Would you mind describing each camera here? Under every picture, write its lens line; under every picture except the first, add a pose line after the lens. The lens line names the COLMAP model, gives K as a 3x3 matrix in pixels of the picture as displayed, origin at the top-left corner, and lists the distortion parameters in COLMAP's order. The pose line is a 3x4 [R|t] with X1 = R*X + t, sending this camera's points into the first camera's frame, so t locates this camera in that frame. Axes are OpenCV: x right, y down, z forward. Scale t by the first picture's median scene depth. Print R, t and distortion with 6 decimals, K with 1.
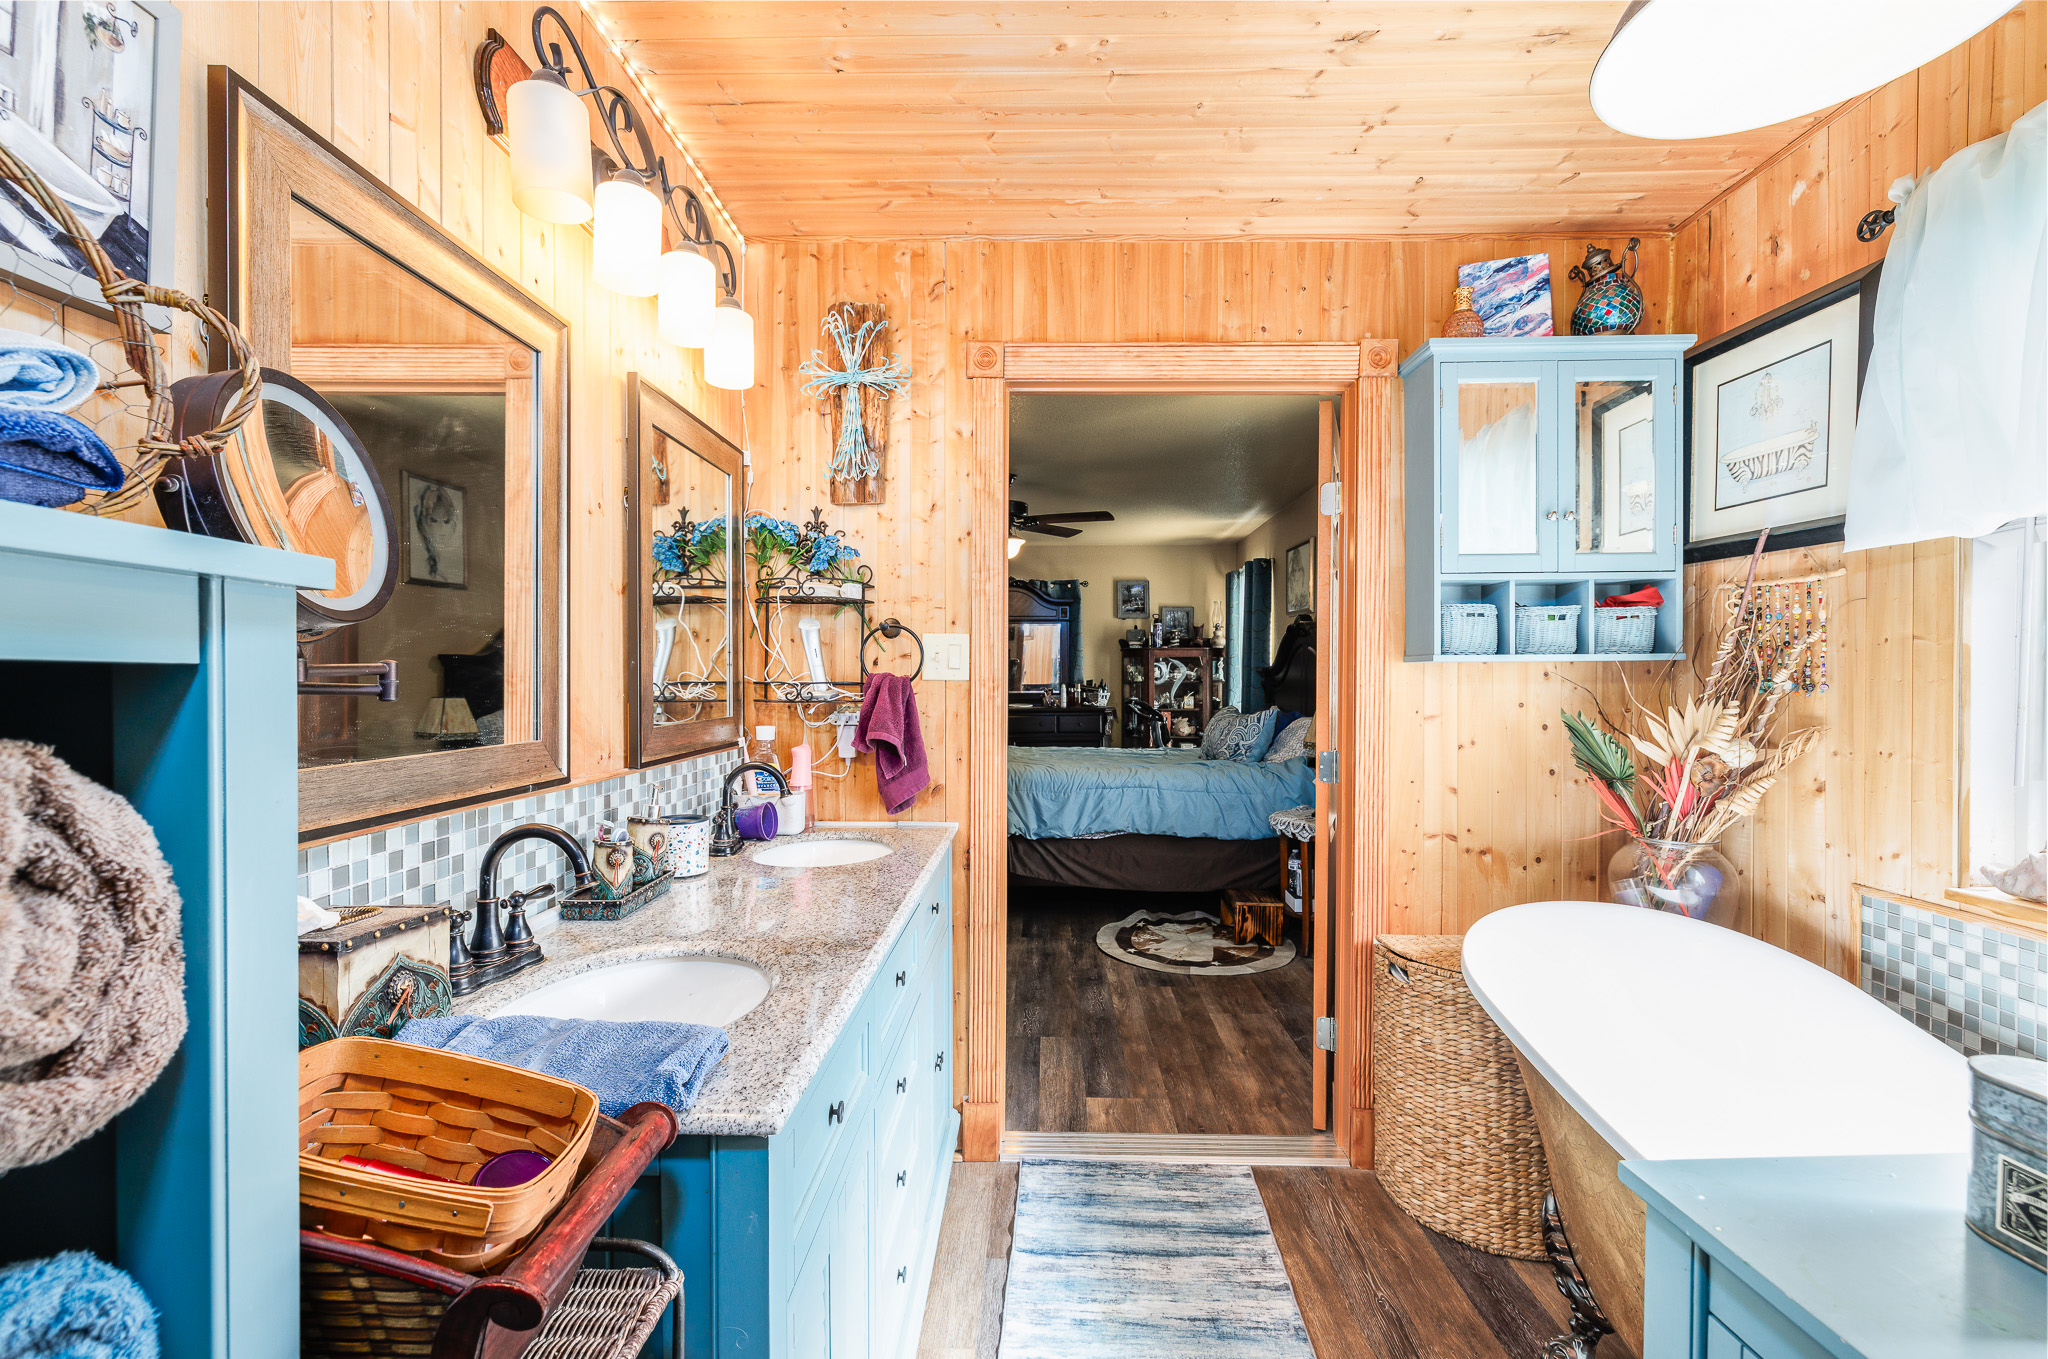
lens RADIAL K [[884.2, 0, 1025.3], [0, 884.2, 681.4], [0, 0, 1]] dist [0.000820, -0.000164]
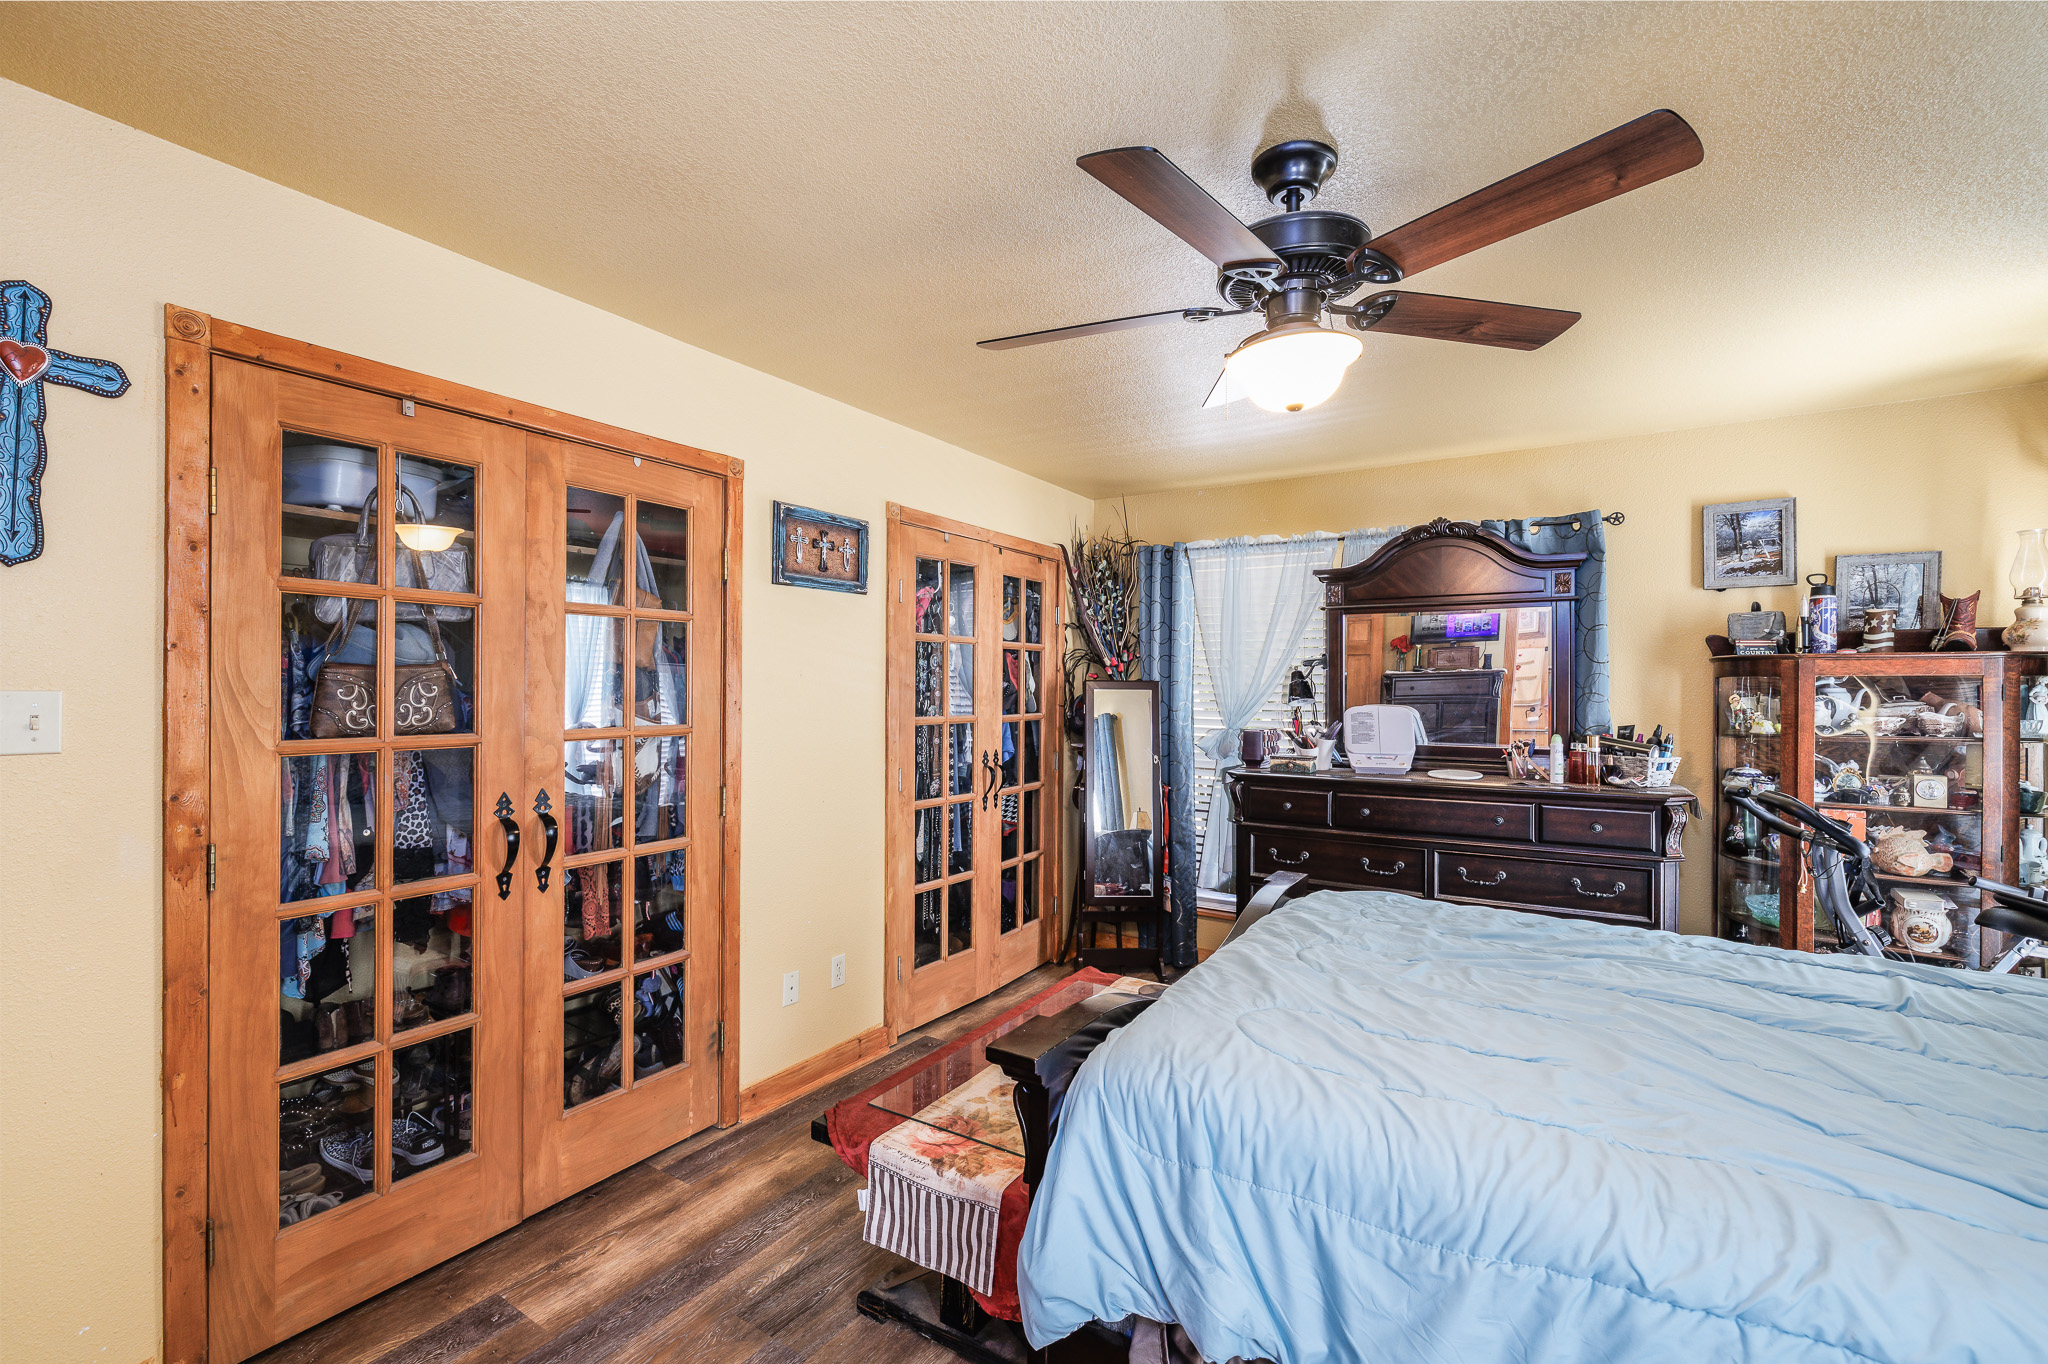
lens RADIAL K [[884.2, 0, 1017.9], [0, 884.2, 683.0], [0, 0, 1]] dist [0.000820, -0.000164]
pose [[0.852669, 0.006905, -0.522406, 0.043819], [-0.008258, 0.999966, -0.000262, -0.021232], [0.522386, 0.004538, 0.852697, 0.447052]]
